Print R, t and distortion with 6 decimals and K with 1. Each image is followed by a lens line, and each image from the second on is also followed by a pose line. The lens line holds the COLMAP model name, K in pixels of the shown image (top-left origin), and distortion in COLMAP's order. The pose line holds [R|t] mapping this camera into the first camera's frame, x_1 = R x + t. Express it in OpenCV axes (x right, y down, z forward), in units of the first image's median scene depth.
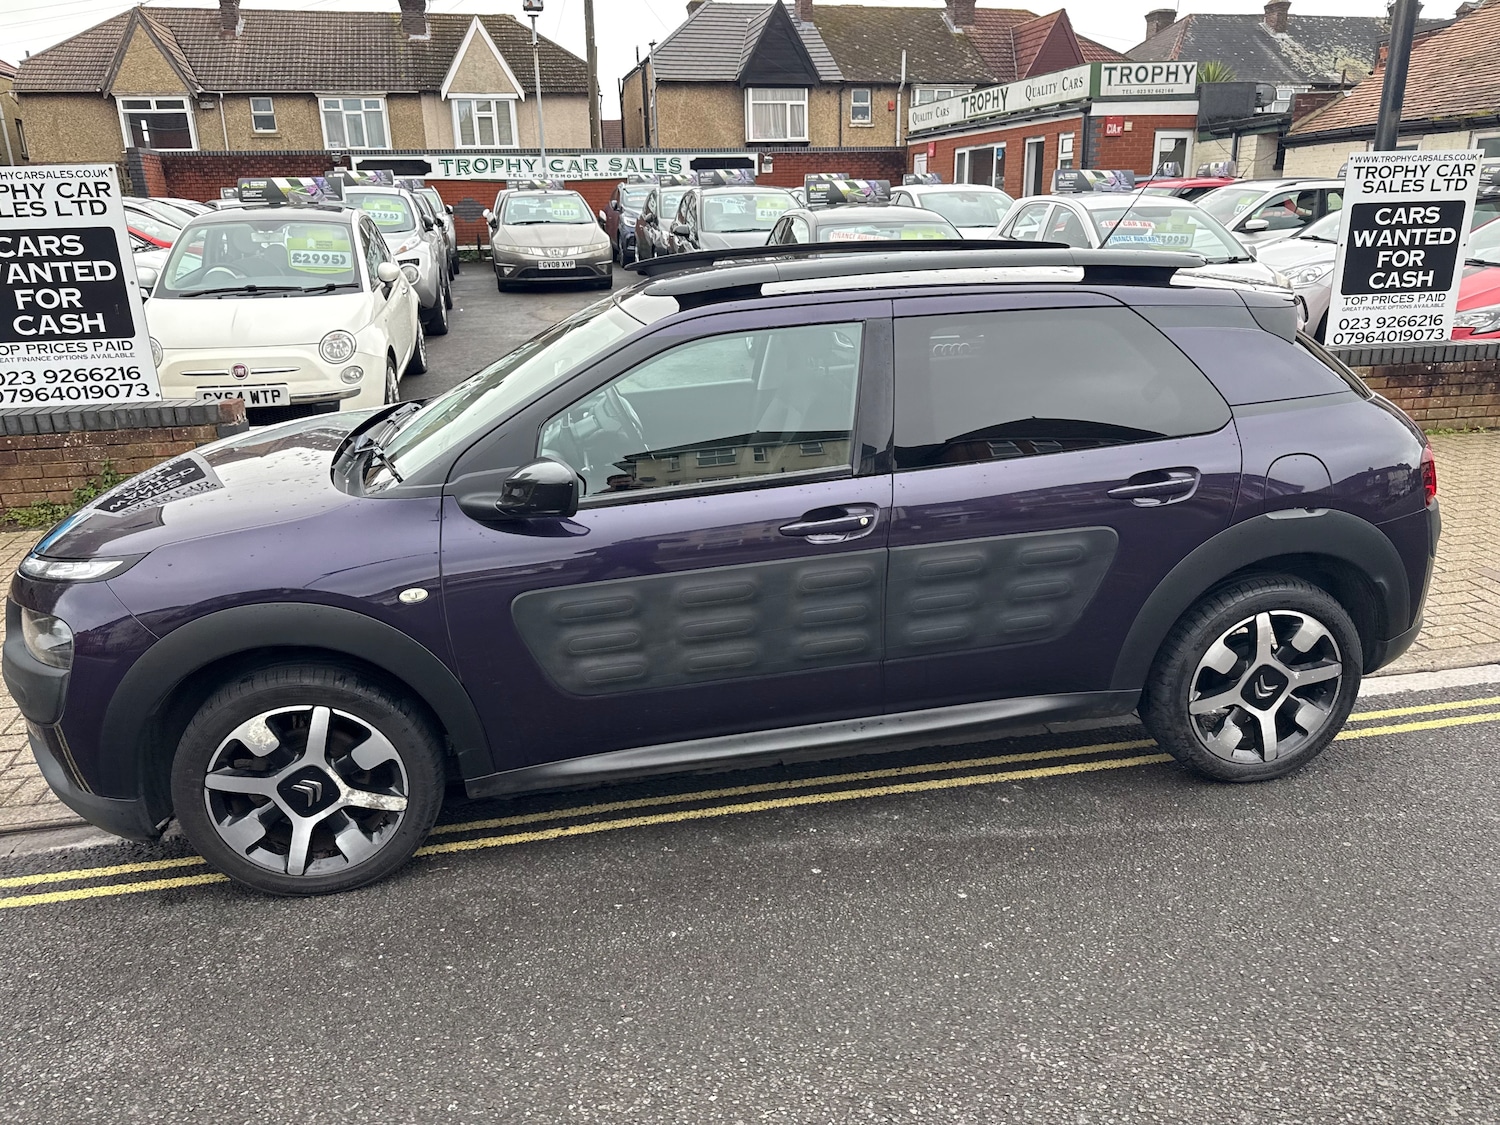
lens RADIAL K [[1062.0, 0, 756.8], [0, 1062.0, 556.8], [0, 0, 1]] dist [0.019932, -0.026300]
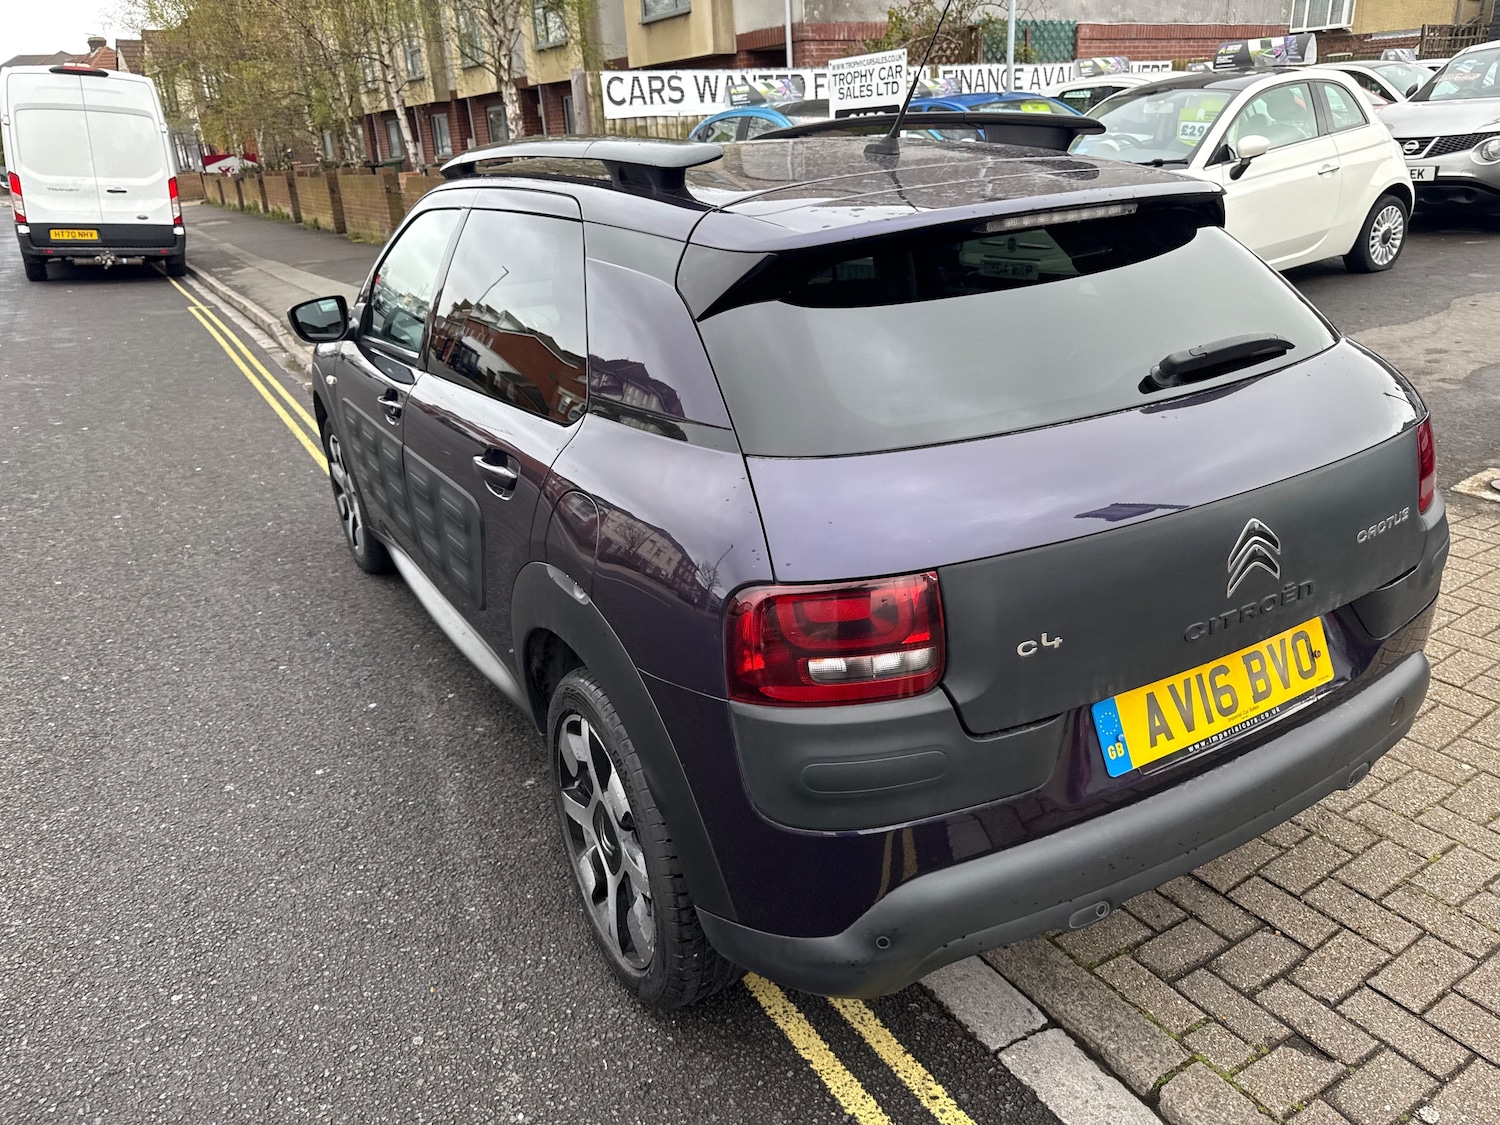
lens RADIAL K [[1069.7, 0, 753.8], [0, 1069.7, 555.0], [0, 0, 1]] dist [0.010072, -0.017222]
pose [[0.338700, 0.349248, -0.873675, 0.448314], [-0.251034, 0.928441, 0.273822, -0.104826], [0.906788, 0.126579, 0.402136, 0.352971]]
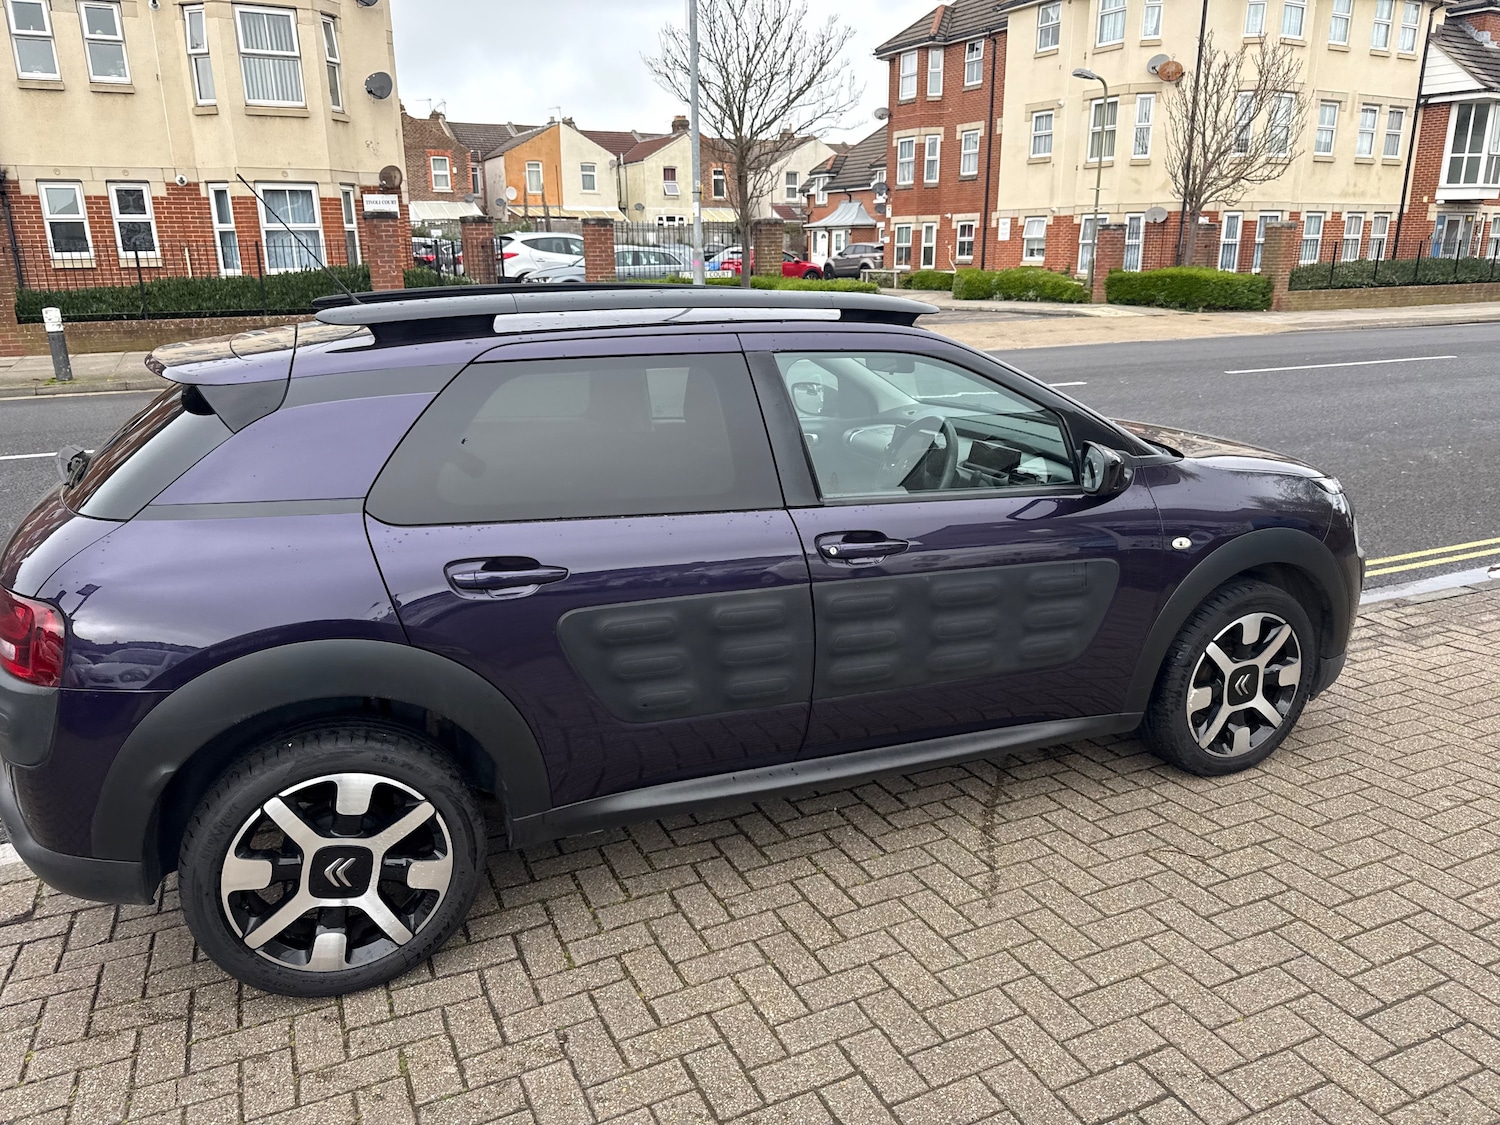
lens RADIAL K [[1056.9, 0, 752.9], [0, 1056.9, 564.5], [0, 0, 1]] dist [0.017150, -0.023172]
pose [[-0.975550, 0.090597, -0.200238, 0.101025], [-0.040407, 0.821623, 0.568597, -0.296170], [0.216033, 0.562785, -0.797874, 0.906134]]
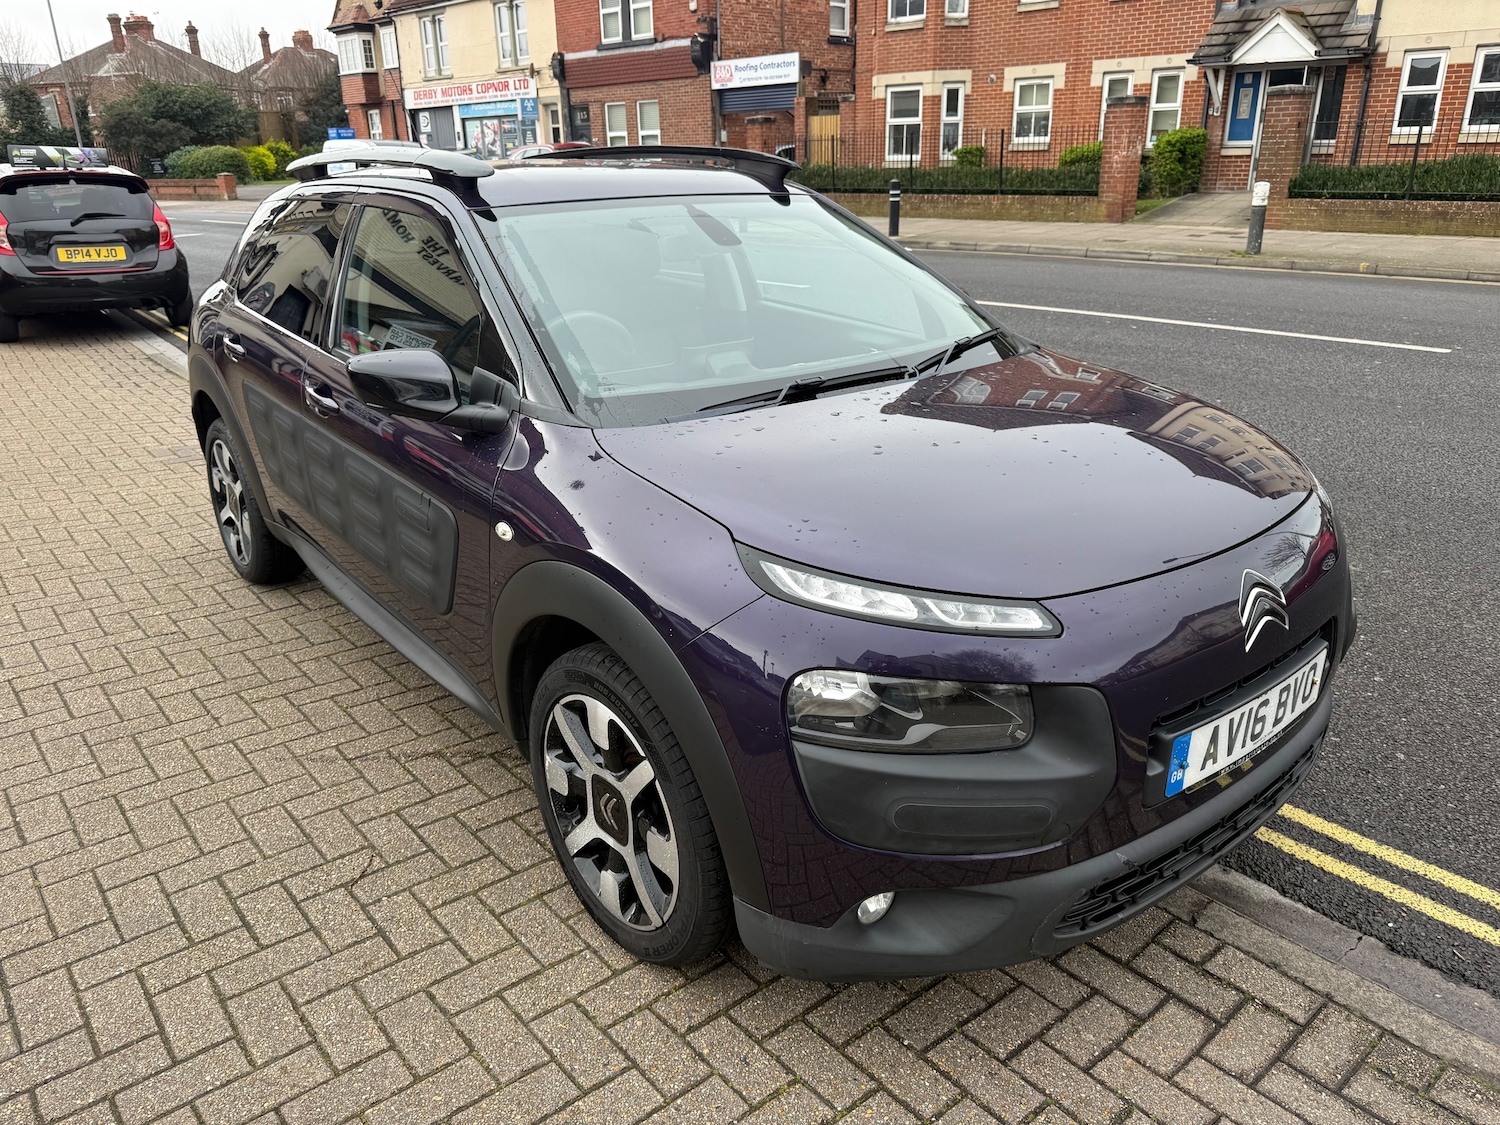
lens RADIAL K [[1058.6, 0, 741.0], [0, 1058.6, 564.9], [0, 0, 1]] dist [0.004939, -0.010246]
pose [[-0.484973, -0.288024, 0.825738, -0.444665], [0.303161, 0.830291, 0.467665, -0.175124], [-0.820302, 0.477136, -0.315351, 0.635431]]
